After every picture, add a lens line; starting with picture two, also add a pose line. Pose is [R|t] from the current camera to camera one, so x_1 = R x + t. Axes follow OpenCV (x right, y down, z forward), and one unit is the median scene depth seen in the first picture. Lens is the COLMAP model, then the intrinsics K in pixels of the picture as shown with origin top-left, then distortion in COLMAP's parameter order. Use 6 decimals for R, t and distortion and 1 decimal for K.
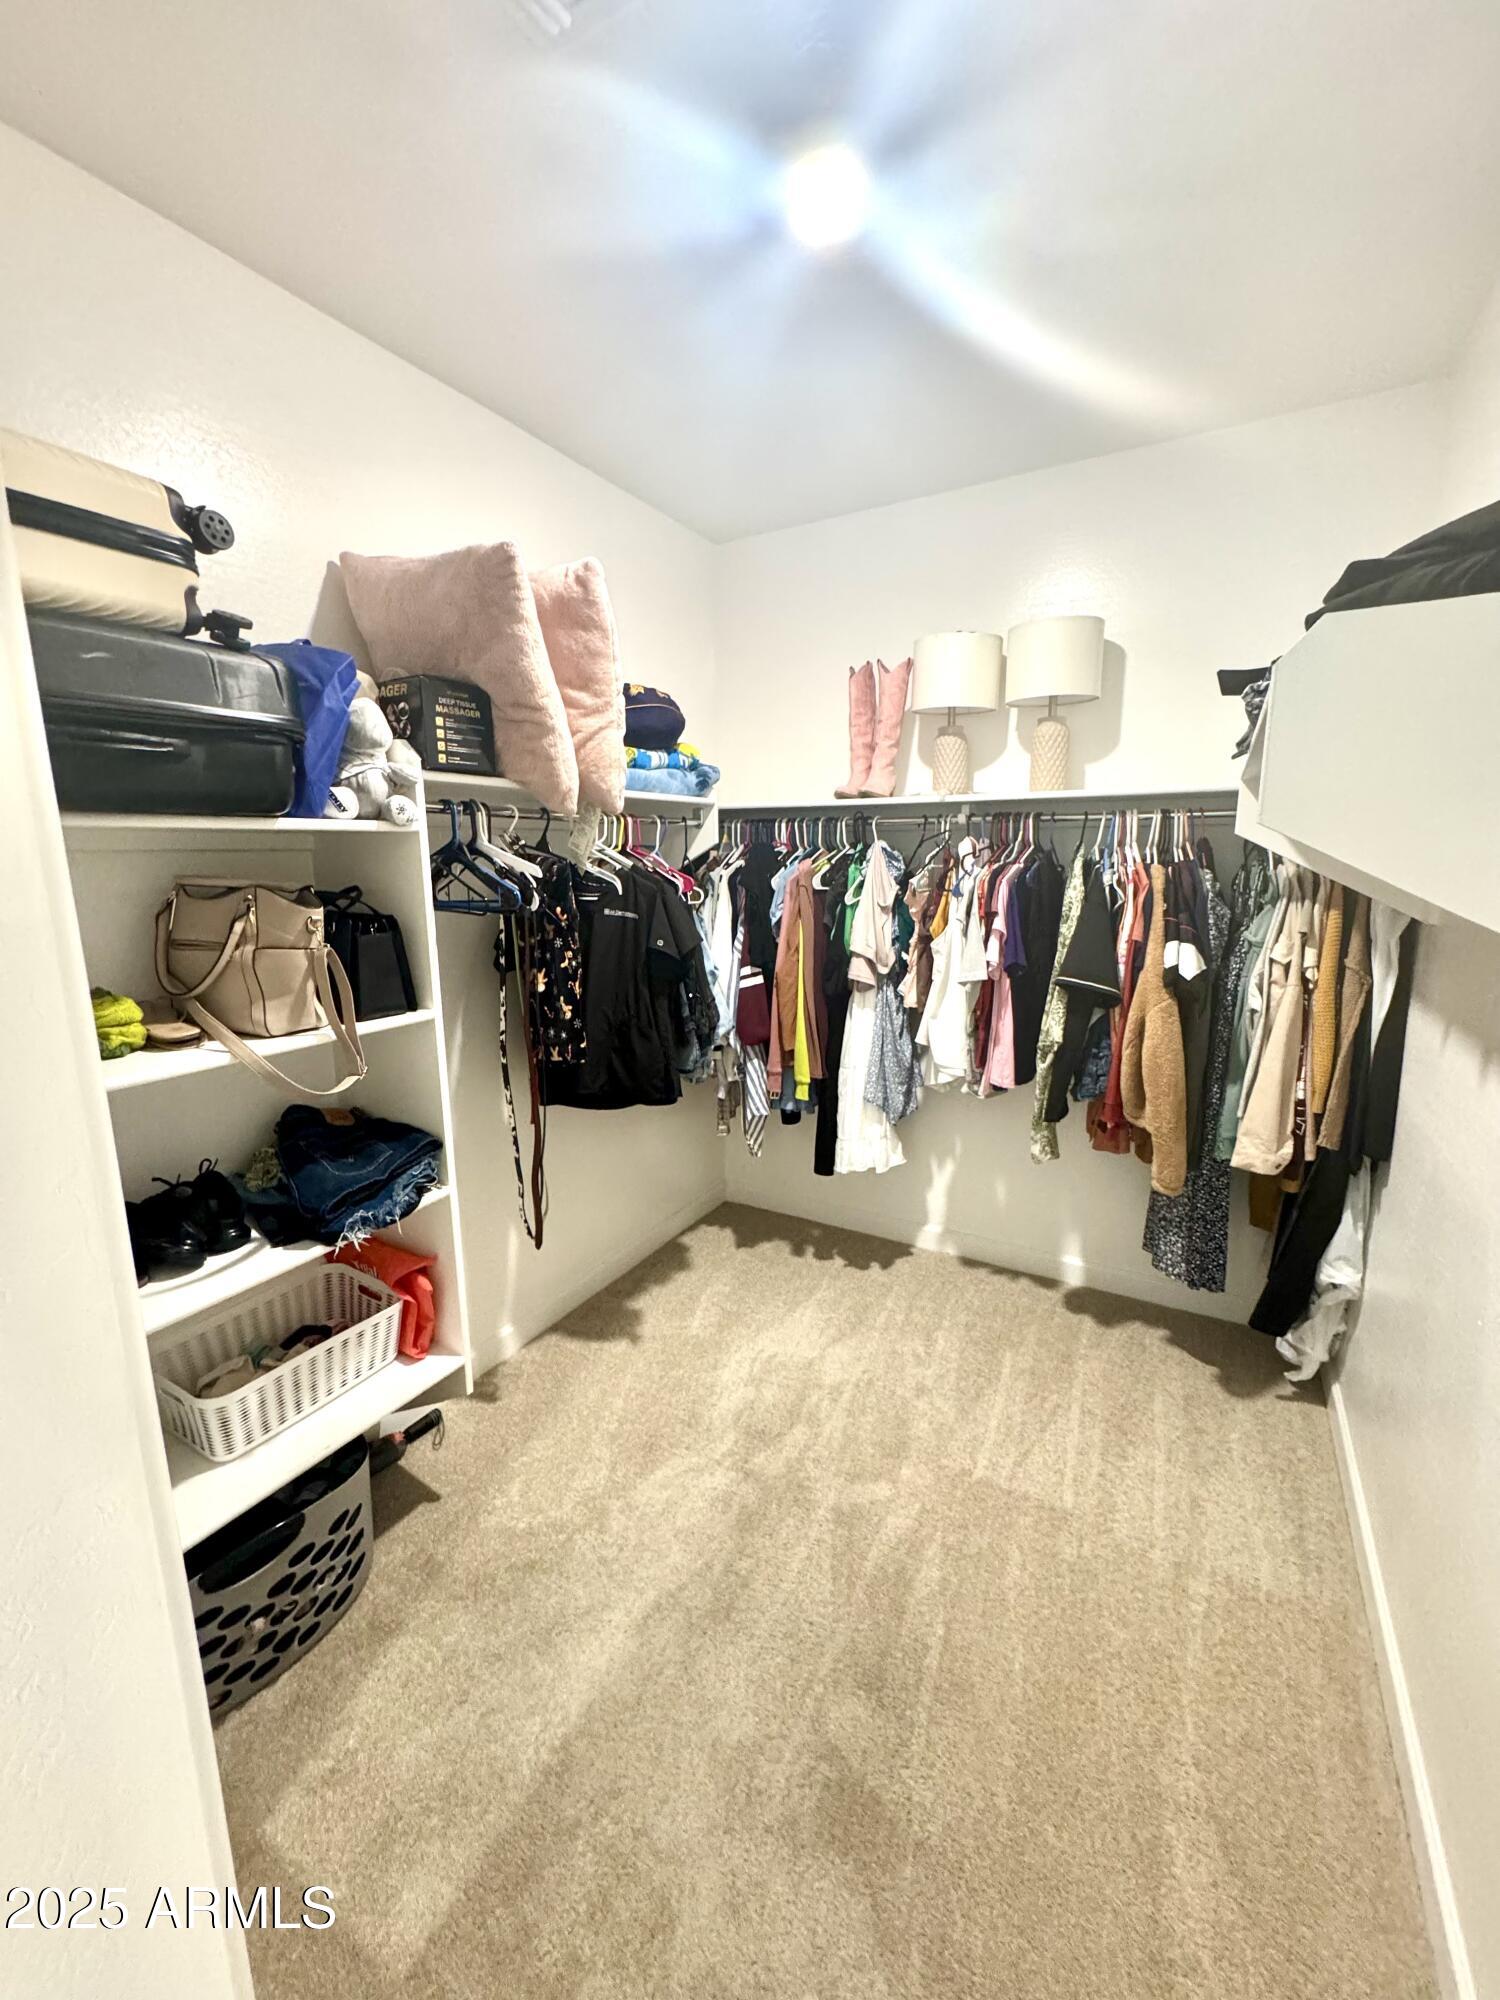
lens RADIAL K [[805.8, 0, 748.5], [0, 805.8, 998.2], [0, 0, 1]] dist [-0.001295, -0.000192]
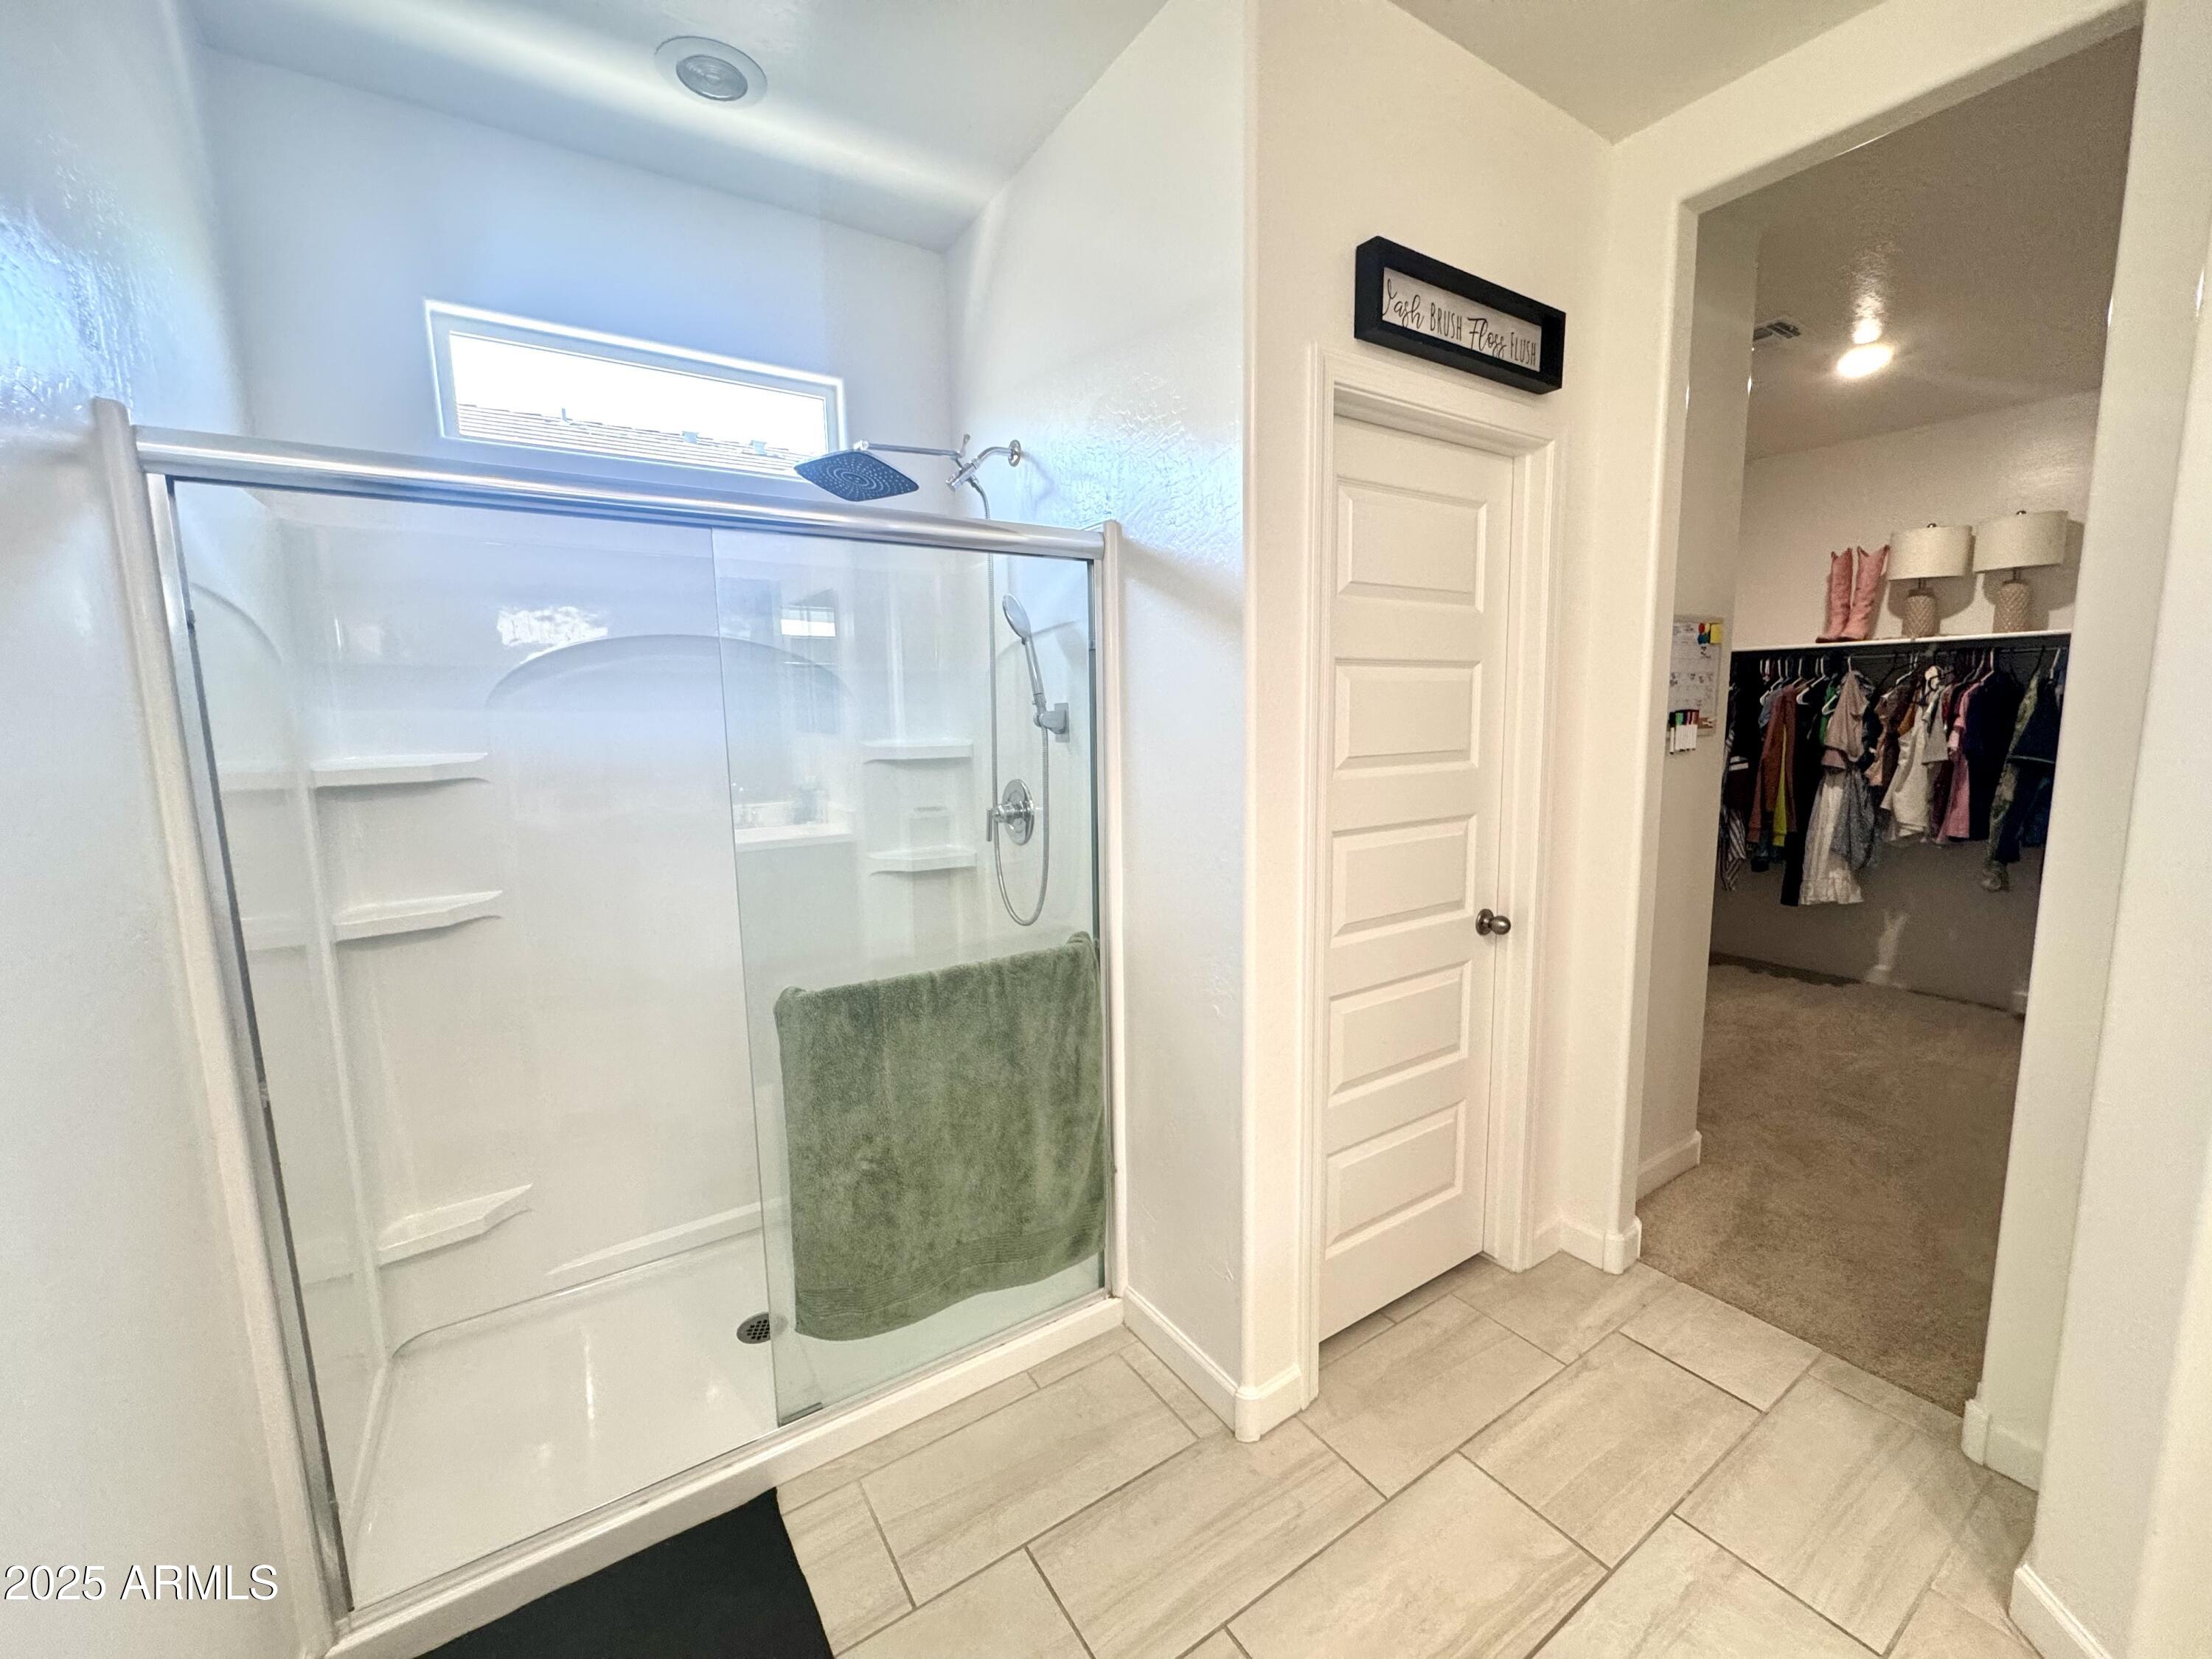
lens RADIAL K [[891.2, 0, 1108.2], [0, 891.2, 826.6], [0, 0, 1]] dist [-0.001295, -0.000192]
pose [[0.894197, 0.054805, -0.444307, -0.310617], [-0.078878, 0.996239, -0.035862, 0.247694], [0.440671, 0.067114, 0.895156, -1.007936]]
